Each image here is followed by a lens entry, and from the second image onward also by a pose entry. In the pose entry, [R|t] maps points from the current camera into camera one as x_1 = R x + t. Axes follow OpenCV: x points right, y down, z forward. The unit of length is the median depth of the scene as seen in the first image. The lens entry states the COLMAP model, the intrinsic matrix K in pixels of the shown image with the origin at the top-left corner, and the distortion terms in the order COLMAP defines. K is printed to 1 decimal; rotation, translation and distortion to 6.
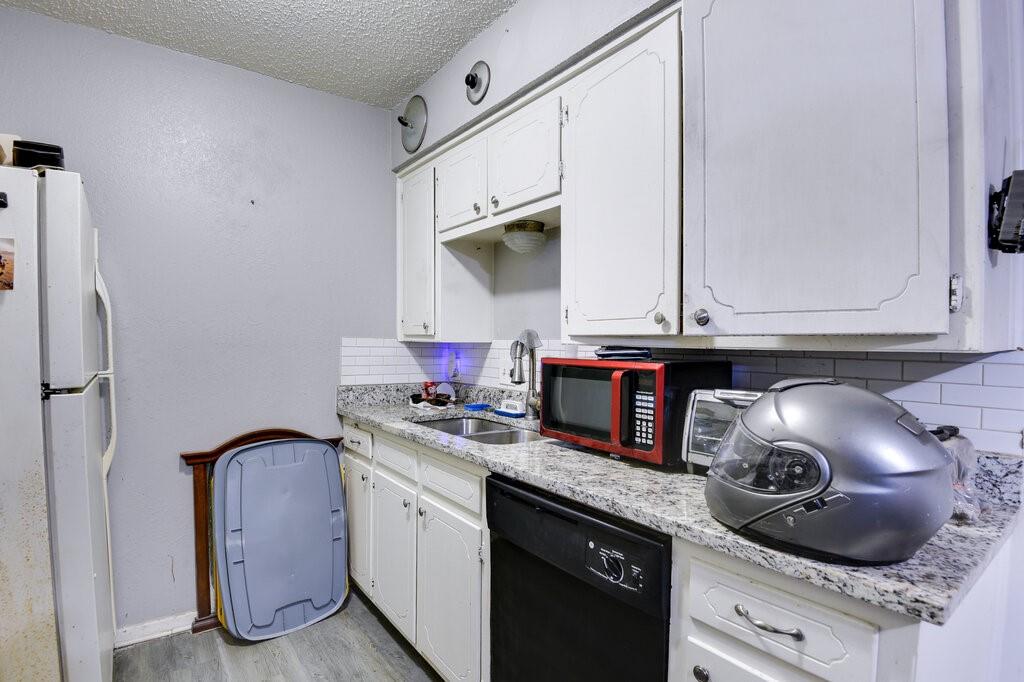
lens RADIAL K [[507.3, 0, 512.0], [0, 507.3, 341.0], [0, 0, 1]] dist [0.000453, -0.028566]
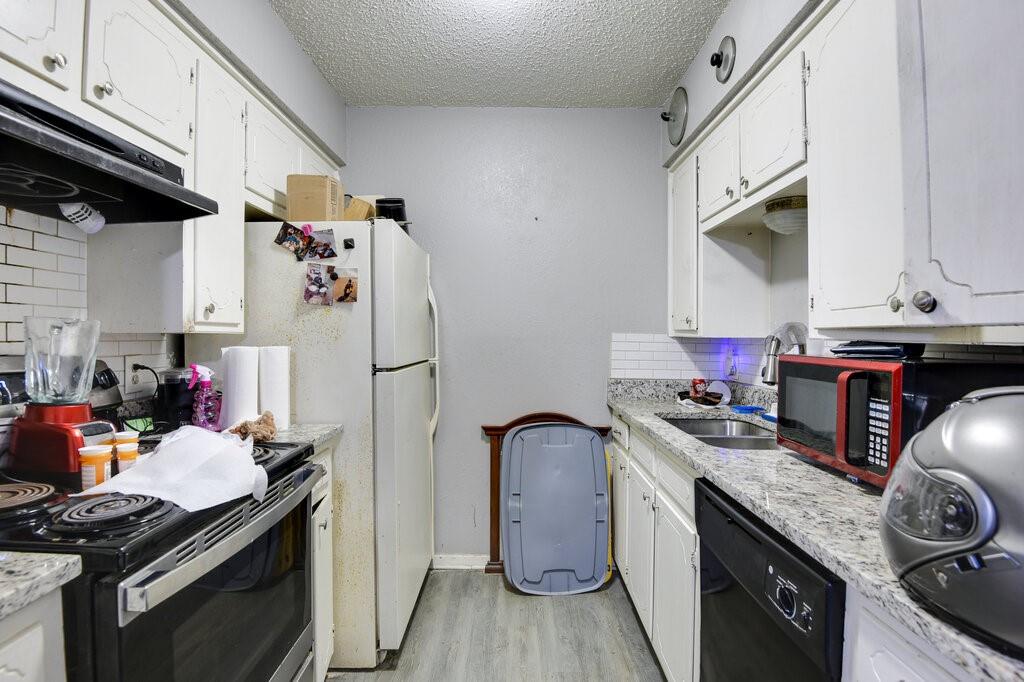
lens RADIAL K [[518.1, 0, 511.0], [0, 518.1, 326.4], [0, 0, 1]] dist [-0.003250, -0.016667]
pose [[0.792631, -0.012784, -0.609567, 0.210840], [-0.000354, 0.999770, -0.021428, 0.003619], [0.609701, 0.017200, 0.792445, 0.014754]]
